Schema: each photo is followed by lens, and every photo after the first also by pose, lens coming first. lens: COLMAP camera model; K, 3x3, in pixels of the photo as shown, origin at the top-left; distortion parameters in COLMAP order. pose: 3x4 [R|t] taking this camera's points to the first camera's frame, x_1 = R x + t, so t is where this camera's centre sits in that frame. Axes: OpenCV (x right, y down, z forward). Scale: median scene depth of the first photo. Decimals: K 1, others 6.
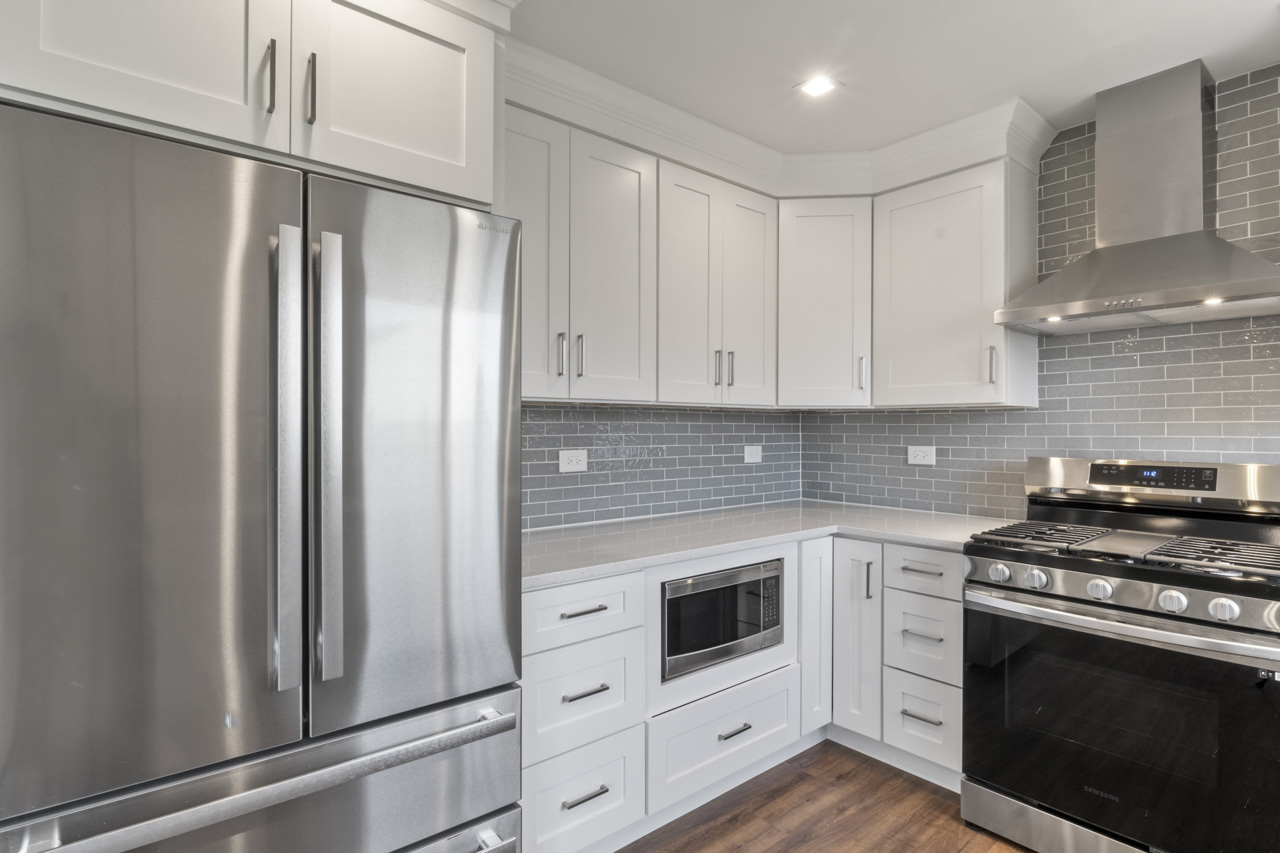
lens RADIAL K [[630.4, 0, 638.2], [0, 630.4, 428.0], [0, 0, 1]] dist [-0.010024, -0.000481]
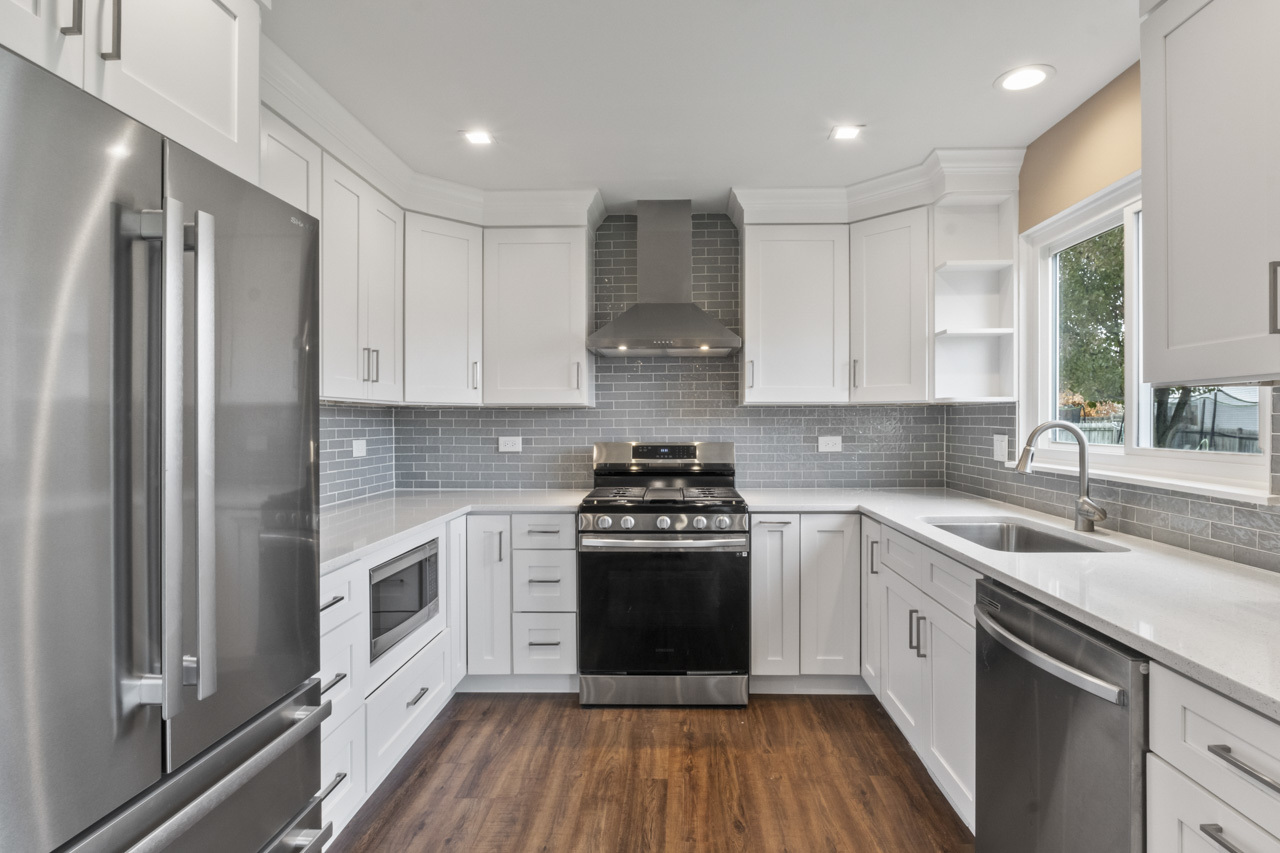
lens RADIAL K [[630.4, 0, 652.8], [0, 630.4, 420.4], [0, 0, 1]] dist [-0.010024, -0.000481]
pose [[0.674608, -0.001425, 0.738174, -0.347319], [0.003561, 0.999993, -0.001324, -0.000683], [-0.738167, 0.003521, 0.674609, -0.049509]]
